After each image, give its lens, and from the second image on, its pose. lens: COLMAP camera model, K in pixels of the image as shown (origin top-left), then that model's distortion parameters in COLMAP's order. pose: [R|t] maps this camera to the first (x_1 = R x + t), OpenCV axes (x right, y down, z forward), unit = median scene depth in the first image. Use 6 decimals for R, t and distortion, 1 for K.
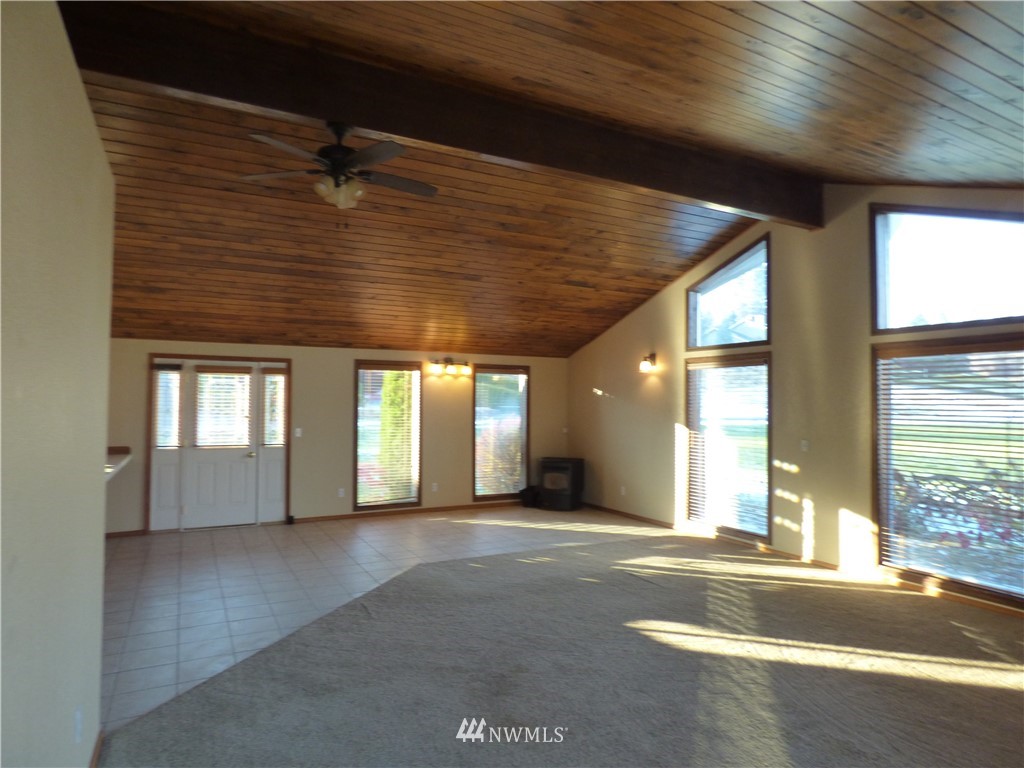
lens RADIAL K [[628.2, 0, 514.6], [0, 628.2, 382.7], [0, 0, 1]] dist [0.000519, -0.022863]
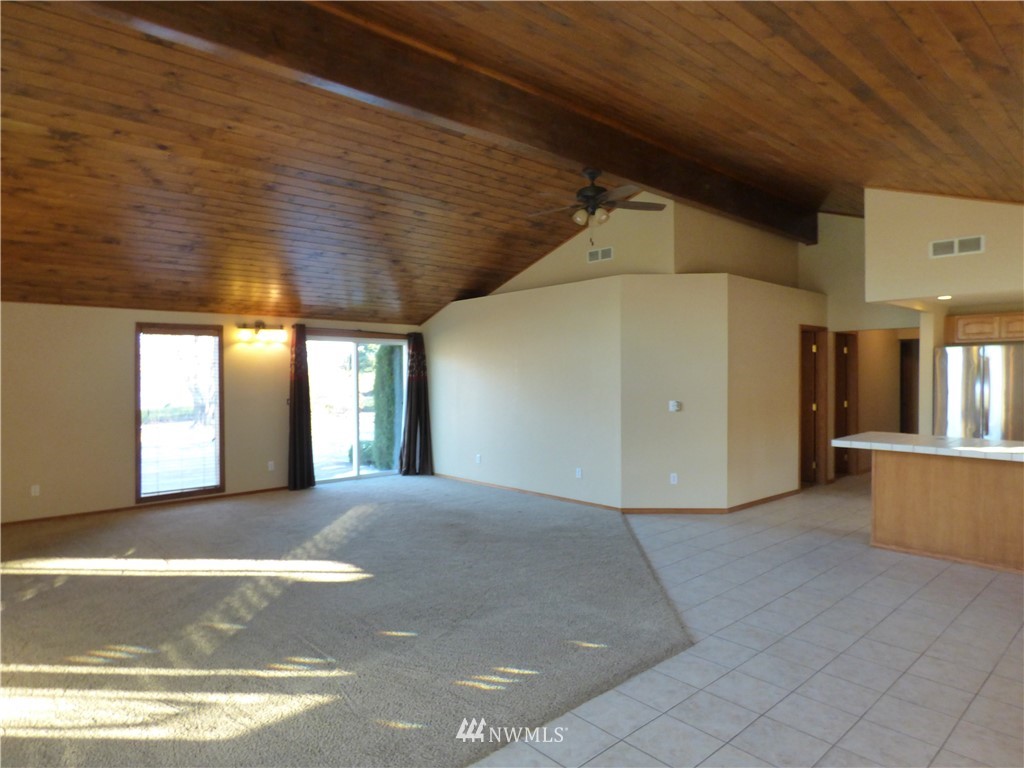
lens RADIAL K [[628.5, 0, 517.7], [0, 628.5, 380.5], [0, 0, 1]] dist [0.002774, -0.019481]
pose [[-0.968502, 0.000049, -0.249006, 0.146315], [0.004718, 0.999824, -0.018153, 0.051934], [0.248961, -0.018757, -0.968332, 1.495389]]
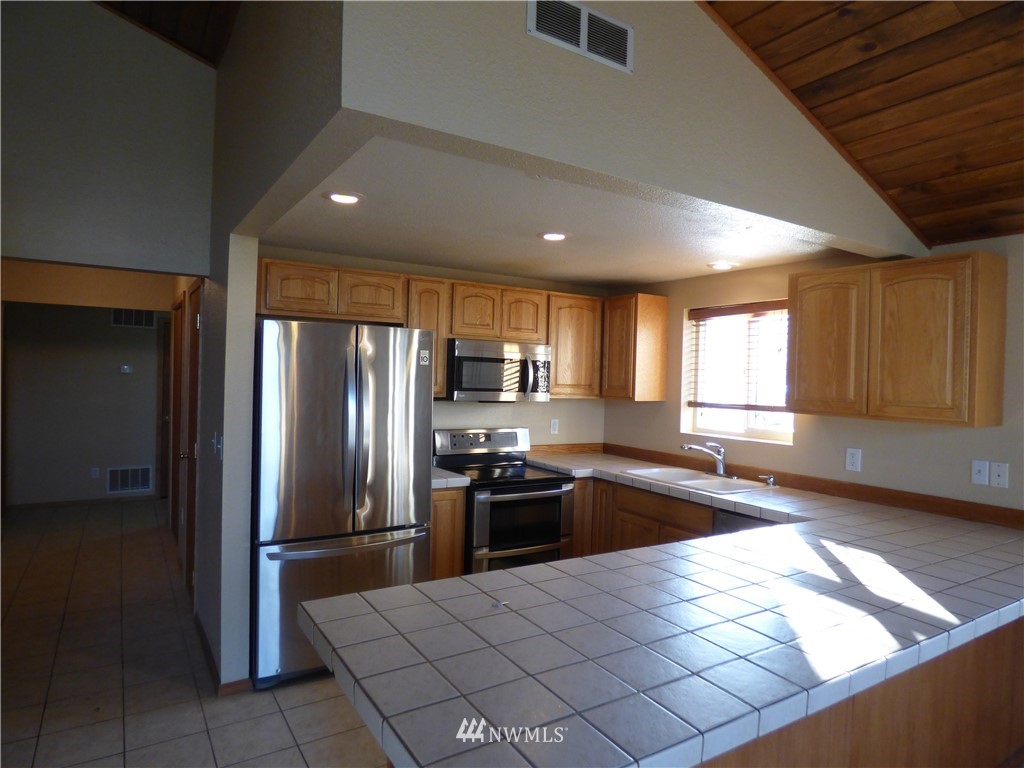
lens RADIAL K [[628.2, 0, 514.6], [0, 628.2, 382.7], [0, 0, 1]] dist [0.000519, -0.022863]
pose [[0.082181, 0.010159, -0.996566, -0.356532], [0.001494, 0.999946, 0.010316, 0.020604], [0.996616, -0.002336, 0.082161, 0.747428]]
